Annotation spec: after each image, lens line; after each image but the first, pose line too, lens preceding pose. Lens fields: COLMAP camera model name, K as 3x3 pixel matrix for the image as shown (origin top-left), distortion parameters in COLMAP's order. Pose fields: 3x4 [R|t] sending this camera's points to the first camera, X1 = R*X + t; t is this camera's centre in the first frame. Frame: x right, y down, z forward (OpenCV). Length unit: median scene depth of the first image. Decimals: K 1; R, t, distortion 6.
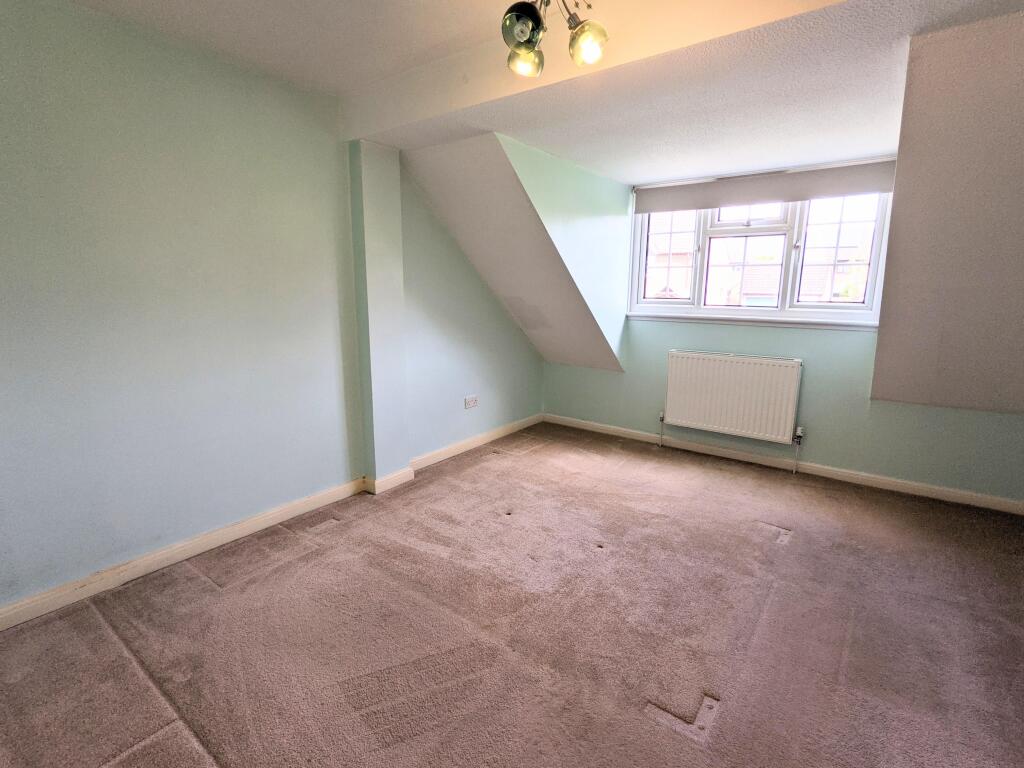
lens RADIAL K [[497.6, 0, 512.0], [0, 497.6, 384.0], [0, 0, 1]] dist [-0.001943, -0.000082]
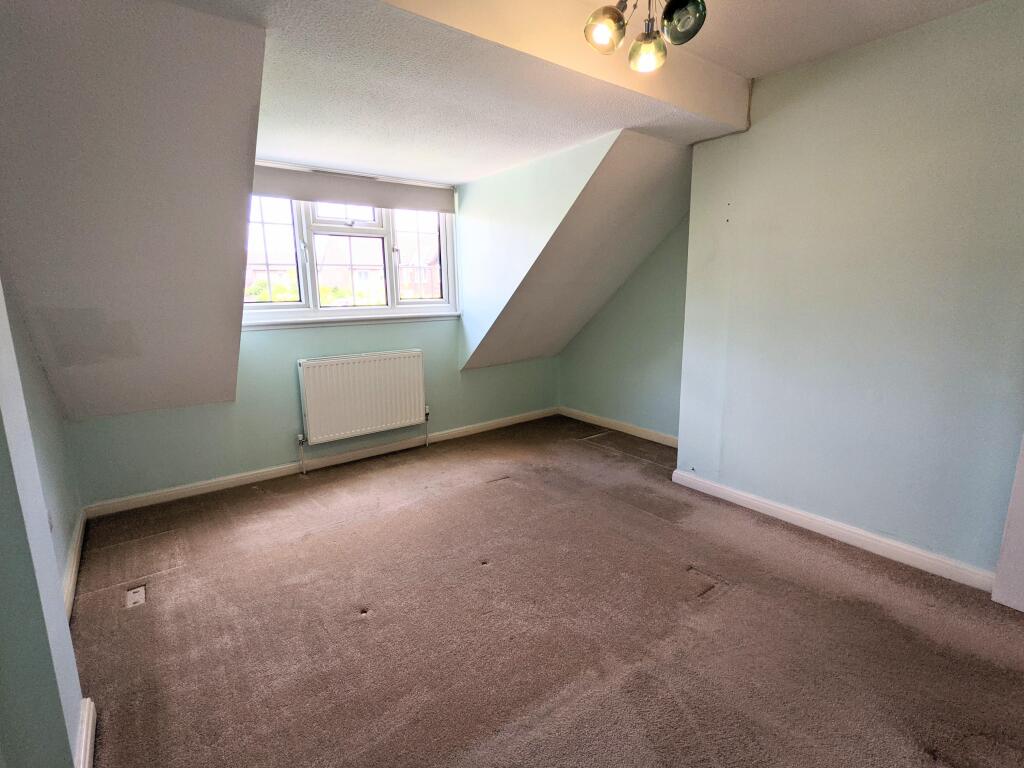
lens RADIAL K [[493.7, 0, 512.5], [0, 493.7, 388.7], [0, 0, 1]] dist [0.000880, 0.000242]
pose [[0.260935, -0.203939, 0.943569, -0.446412], [0.197665, 0.968008, 0.154559, -0.090256], [-0.944903, 0.146181, 0.292898, 0.451698]]
